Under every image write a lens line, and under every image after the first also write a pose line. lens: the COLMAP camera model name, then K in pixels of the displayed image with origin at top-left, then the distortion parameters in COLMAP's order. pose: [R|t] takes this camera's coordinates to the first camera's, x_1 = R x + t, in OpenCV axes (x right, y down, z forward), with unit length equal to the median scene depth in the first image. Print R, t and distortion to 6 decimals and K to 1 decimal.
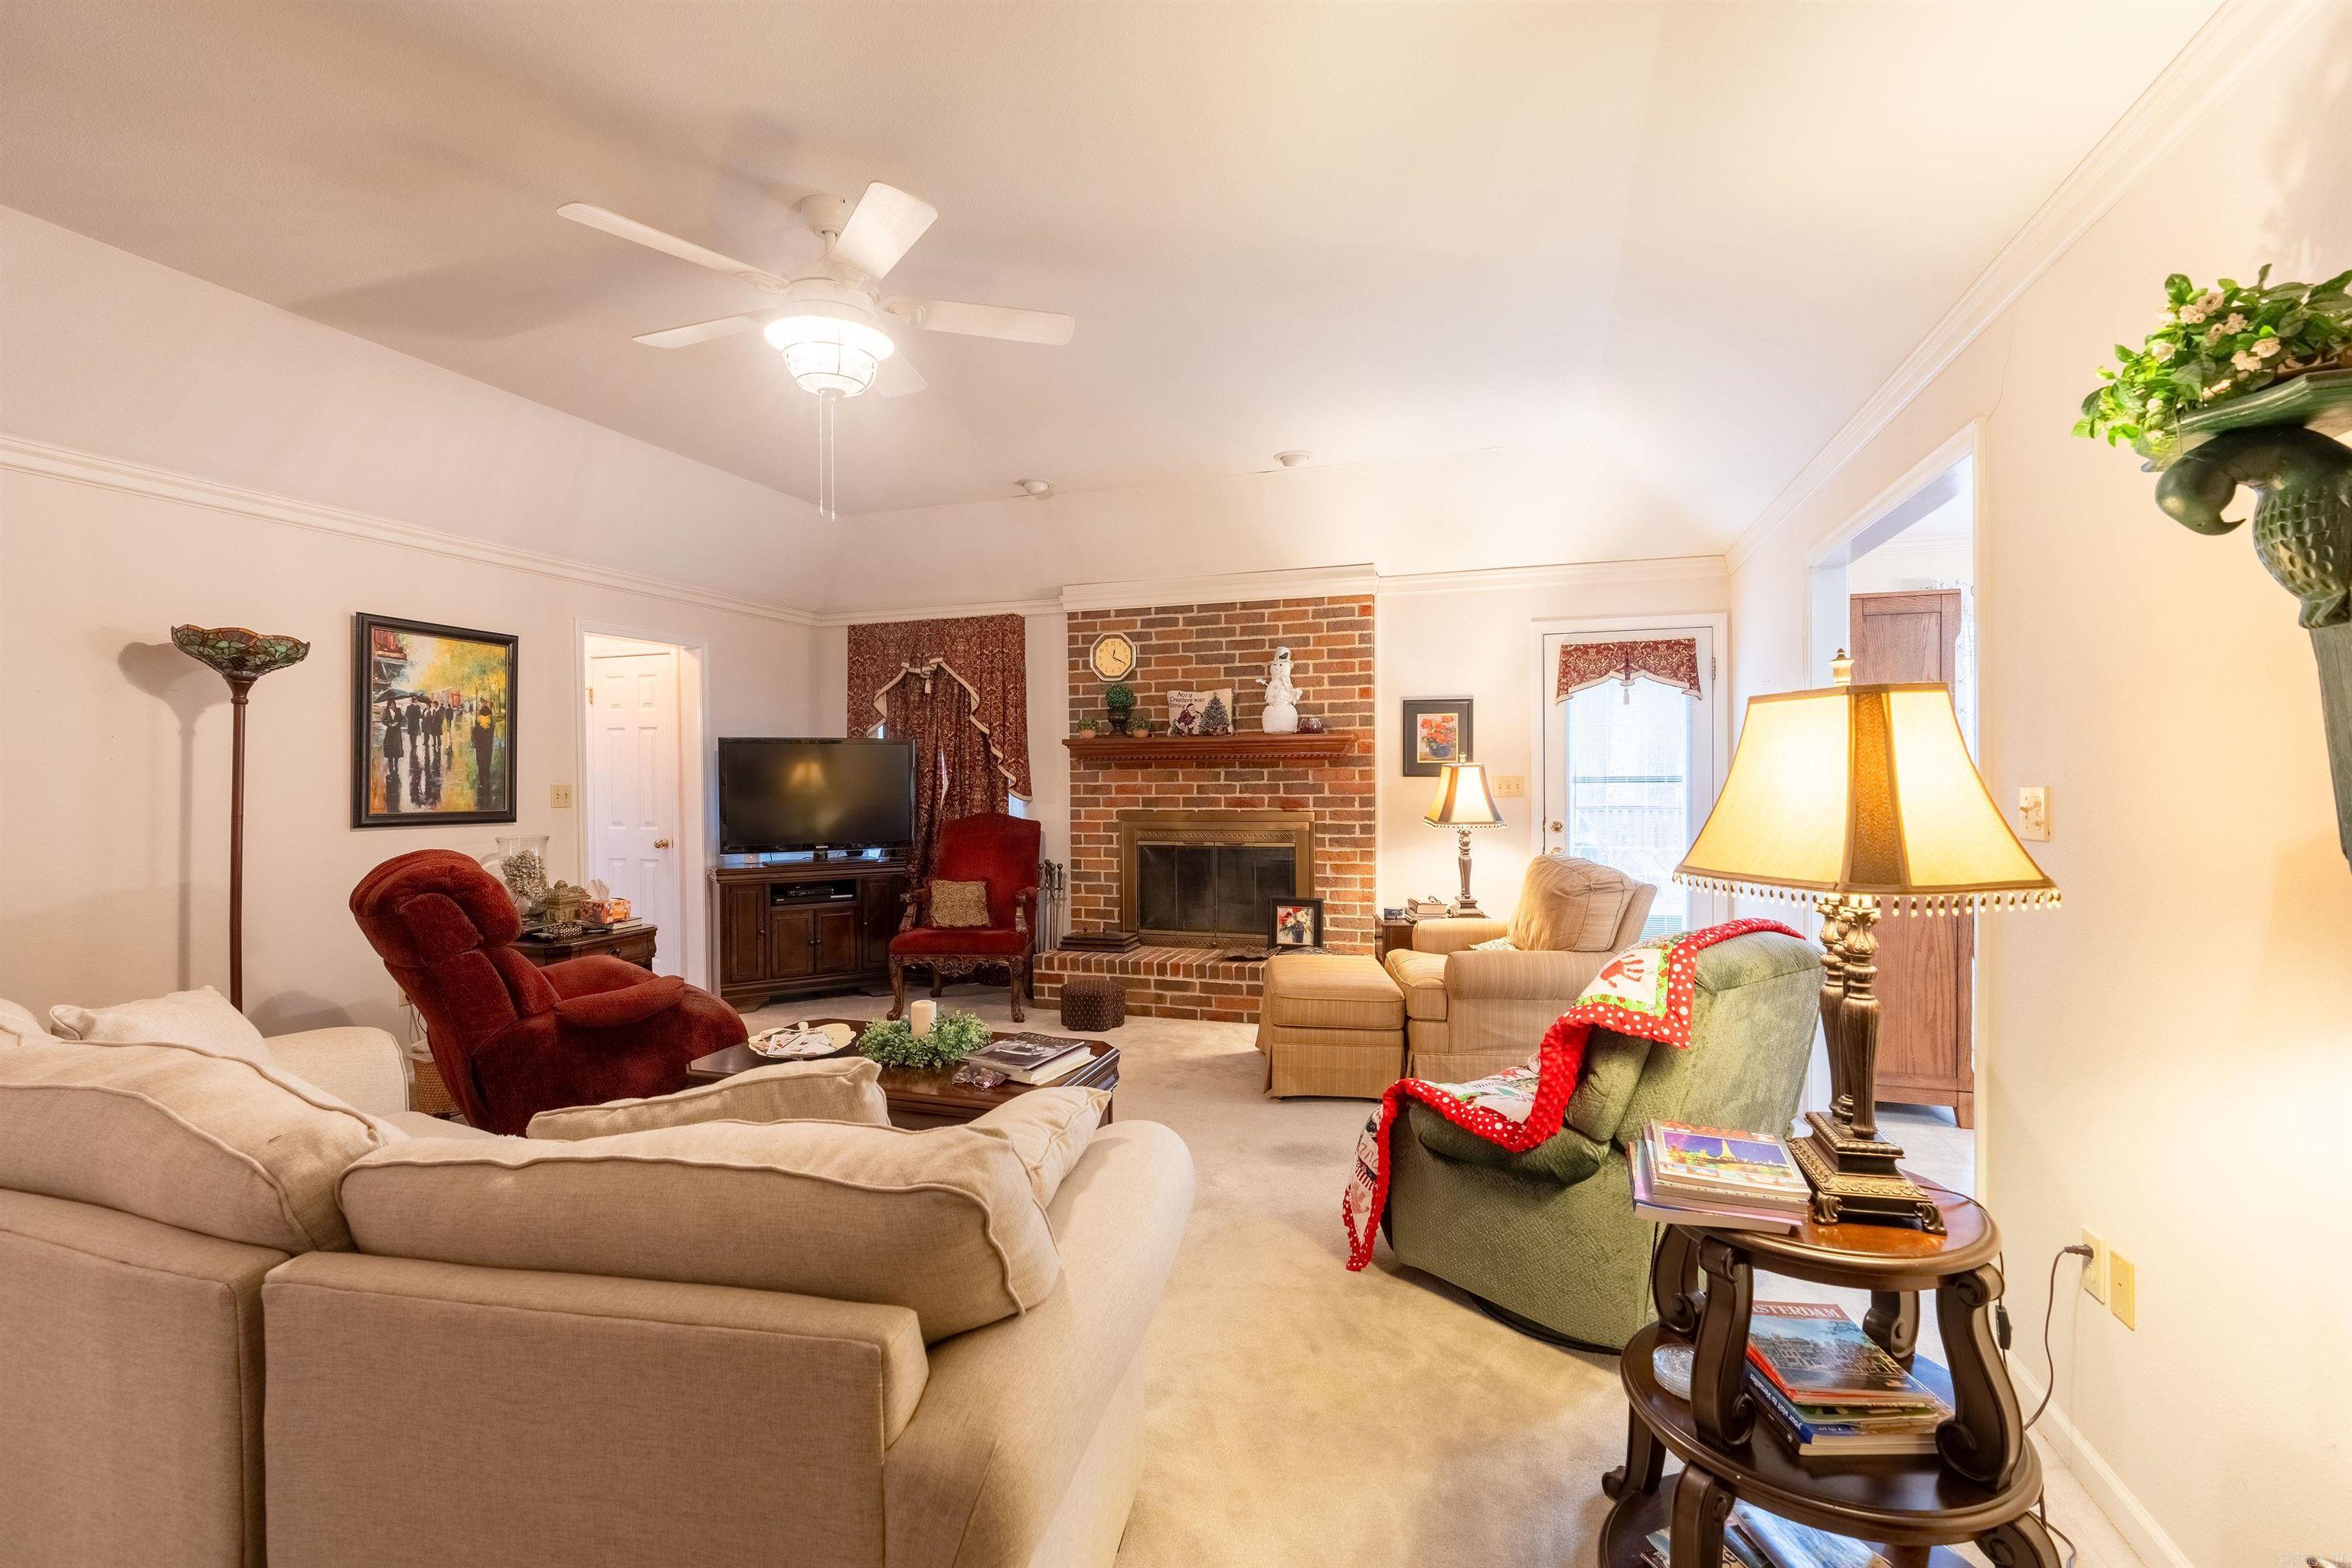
lens RADIAL K [[1057.2, 0, 1179.8], [0, 1057.2, 787.2], [0, 0, 1]] dist [-0.011036, 0.004721]
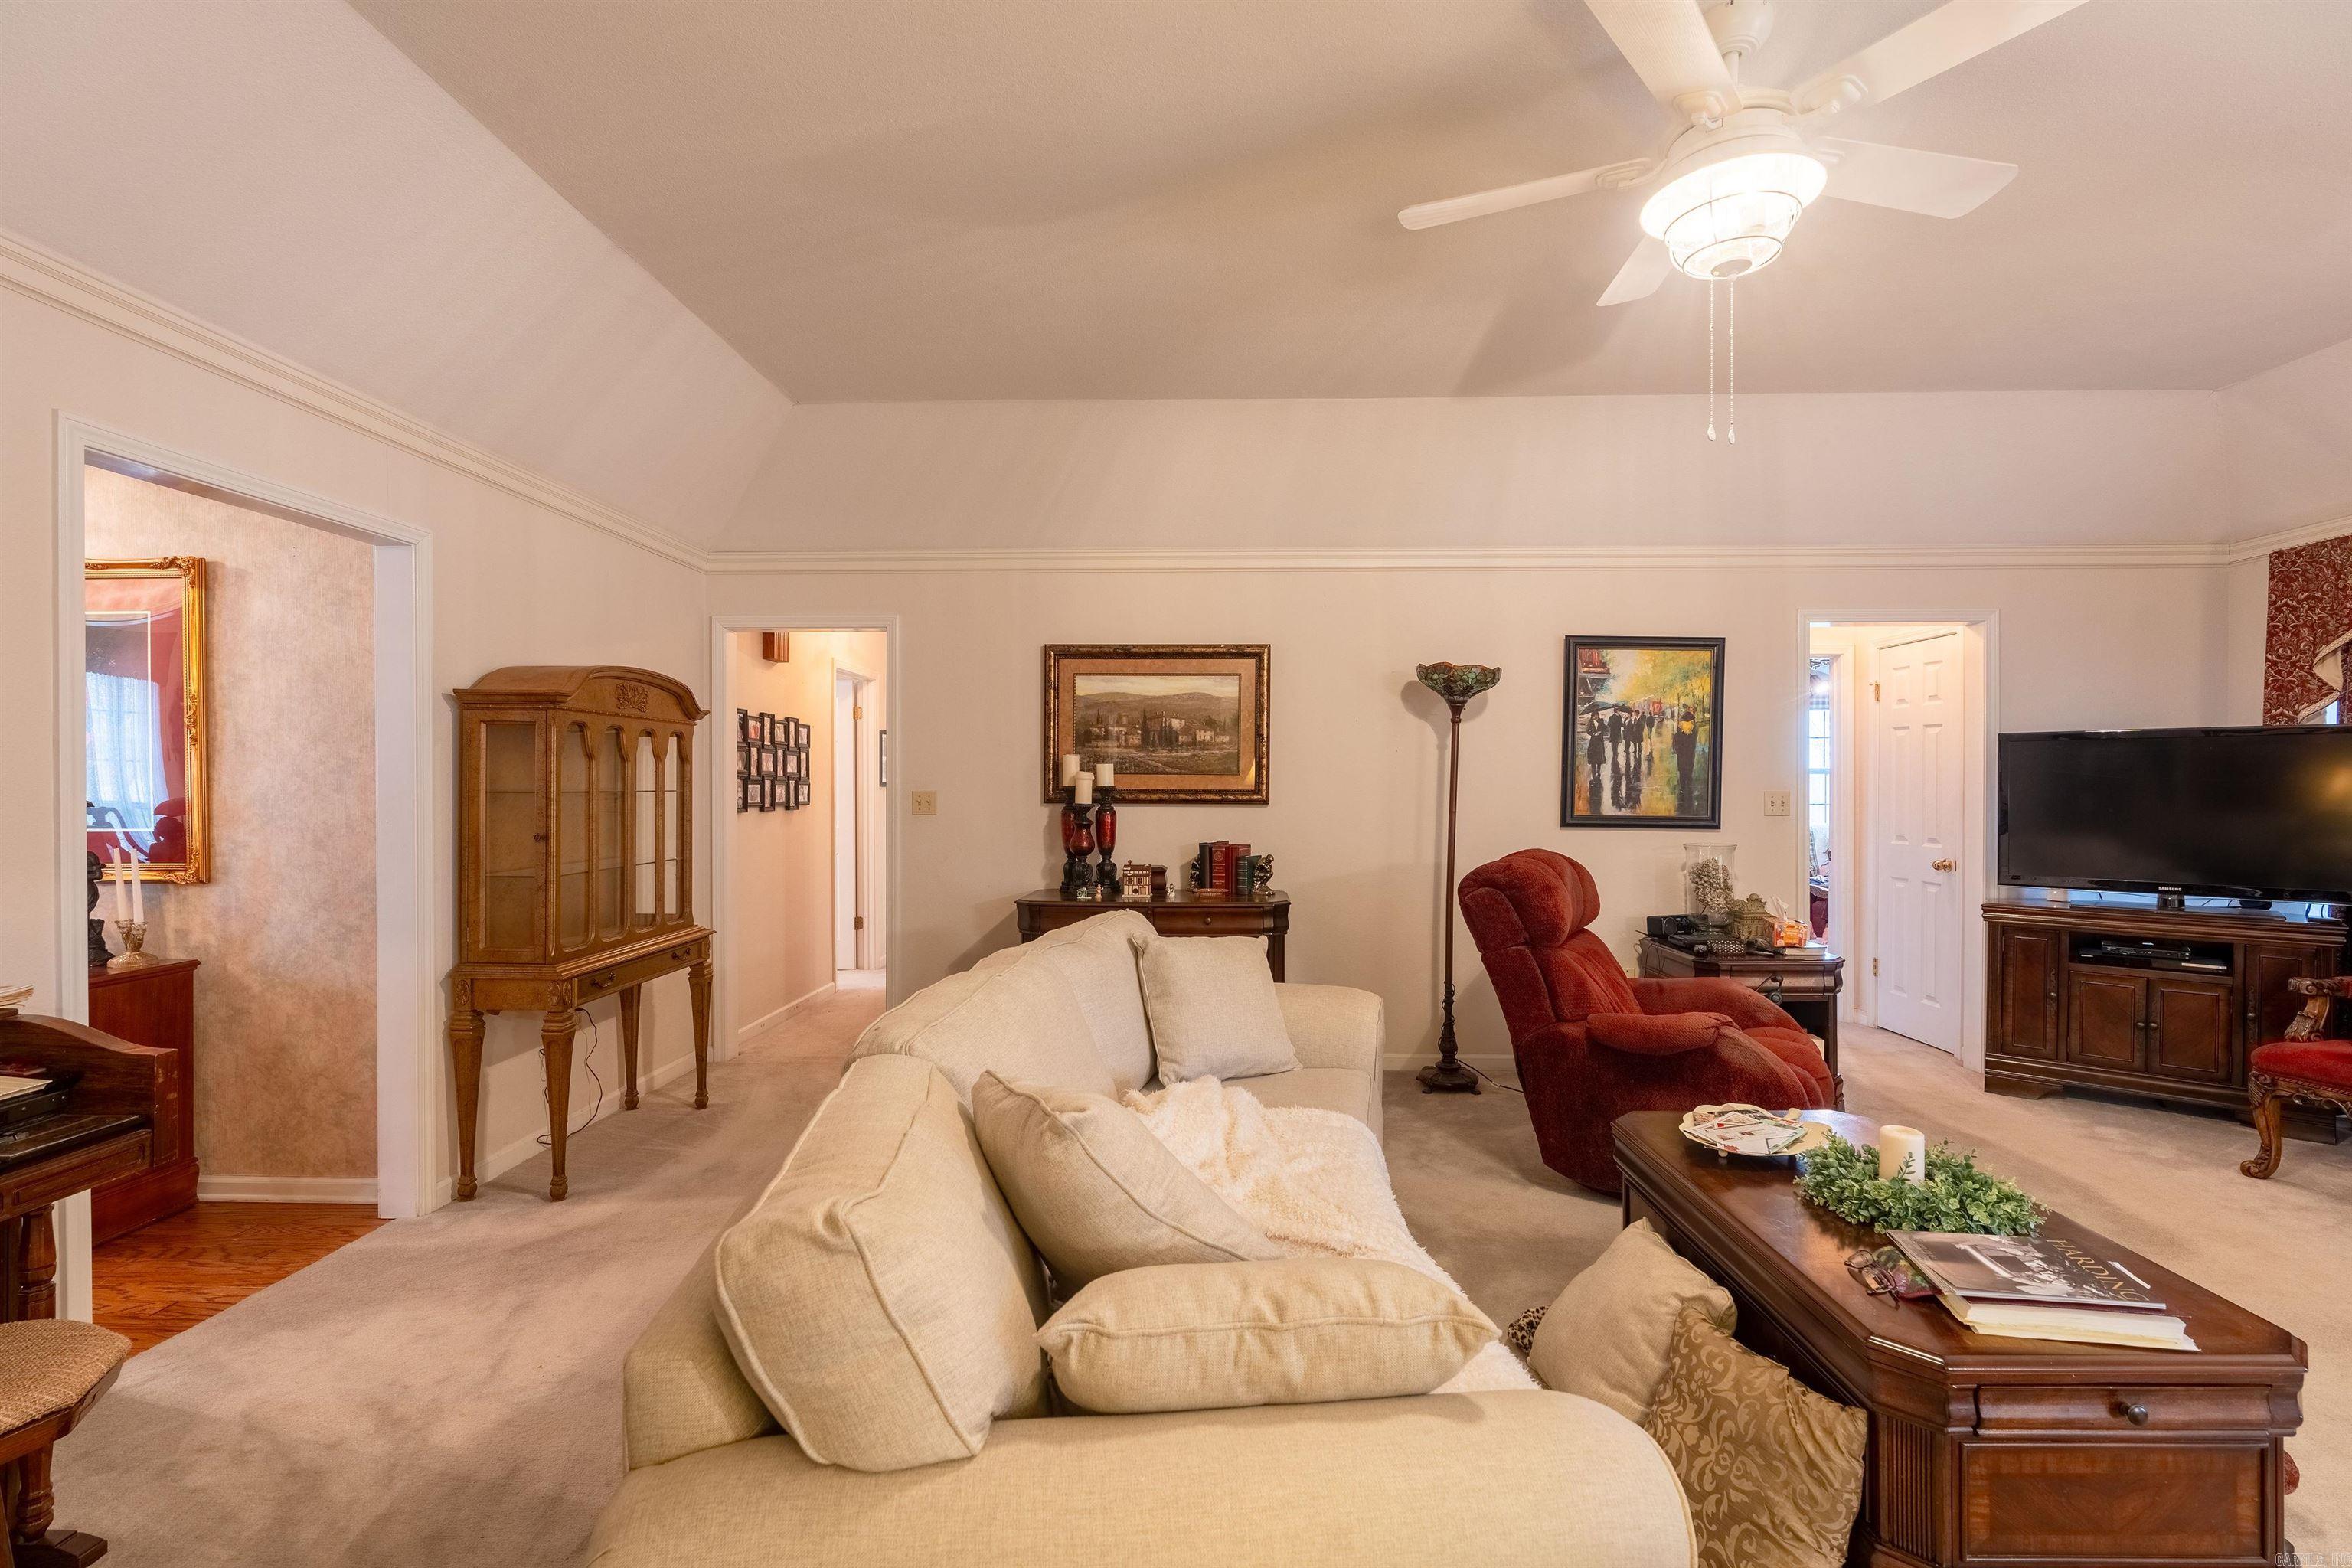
lens RADIAL K [[1057.2, 0, 1180.3], [0, 1057.2, 789.9], [0, 0, 1]] dist [-0.011036, 0.004721]
pose [[0.285471, 0.012715, -0.958303, 0.137768], [-0.015809, 0.999838, 0.008557, -0.003070], [0.958257, 0.012708, 0.285626, 0.210317]]
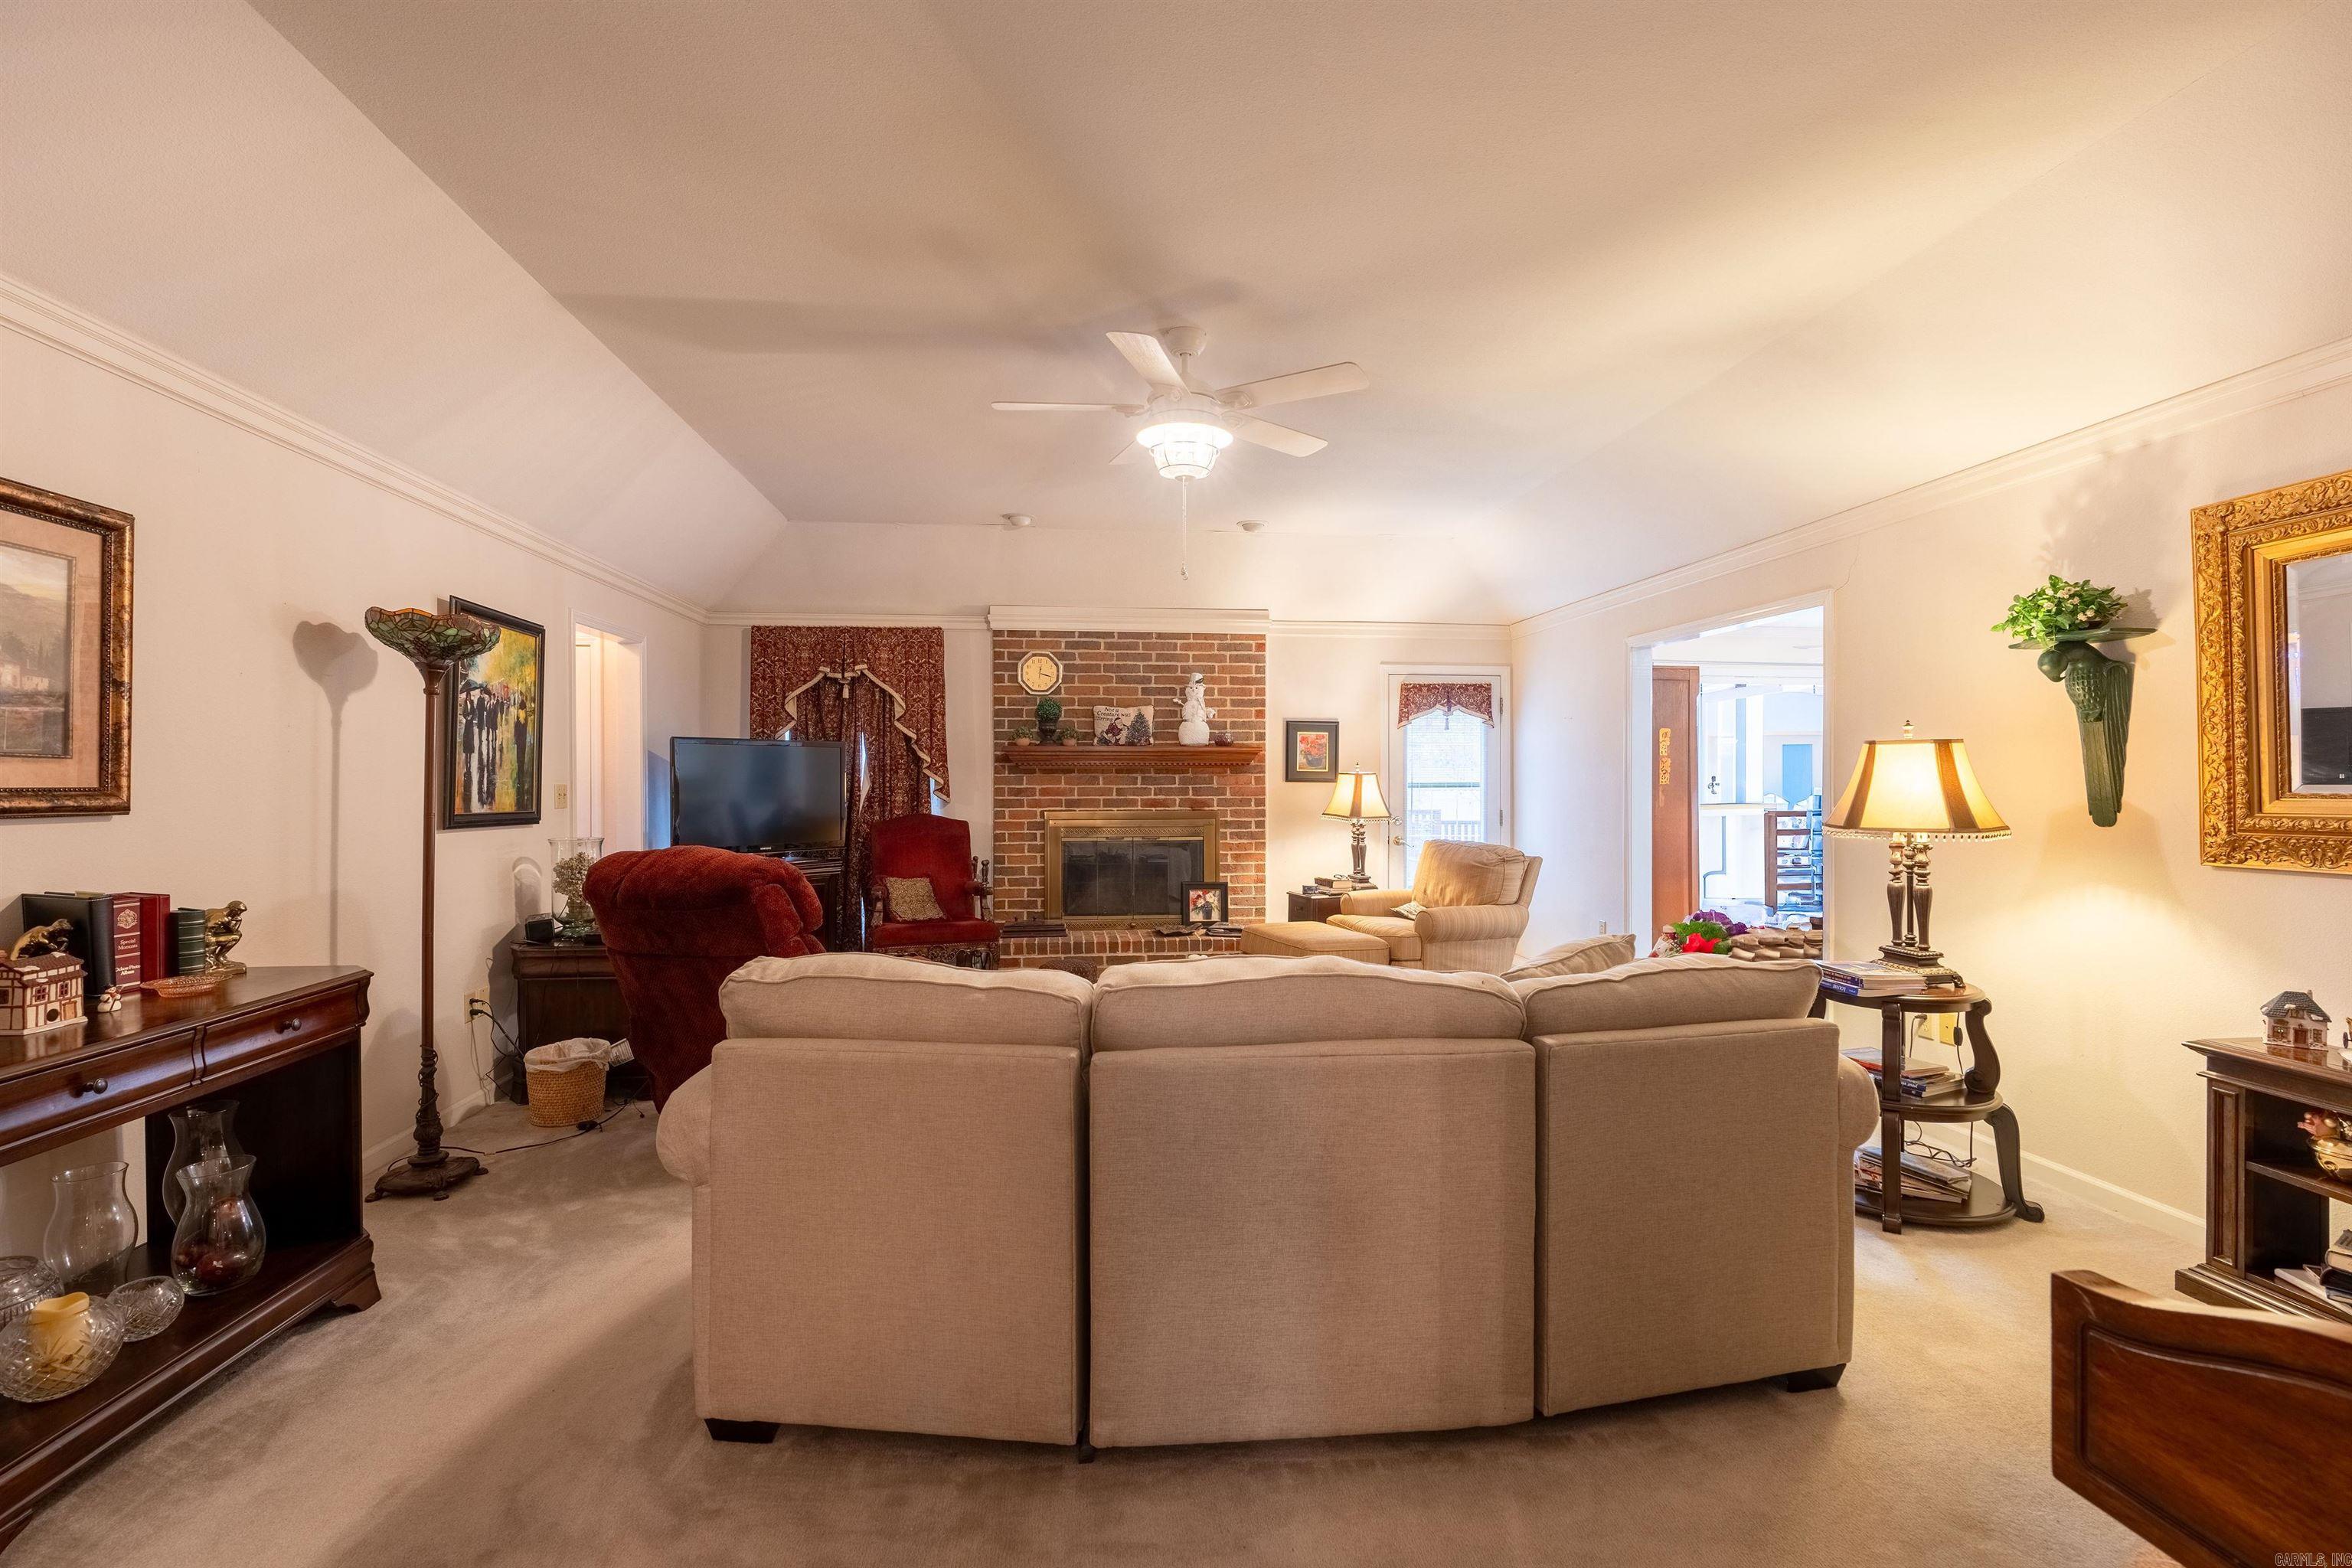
lens RADIAL K [[1057.2, 0, 1182.6], [0, 1057.2, 782.3], [0, 0, 1]] dist [-0.011036, 0.004721]
pose [[0.905345, 0.006319, 0.424630, -0.439287], [-0.001374, 0.999928, -0.011950, 0.005585], [-0.424675, 0.010236, 0.905288, -0.079509]]
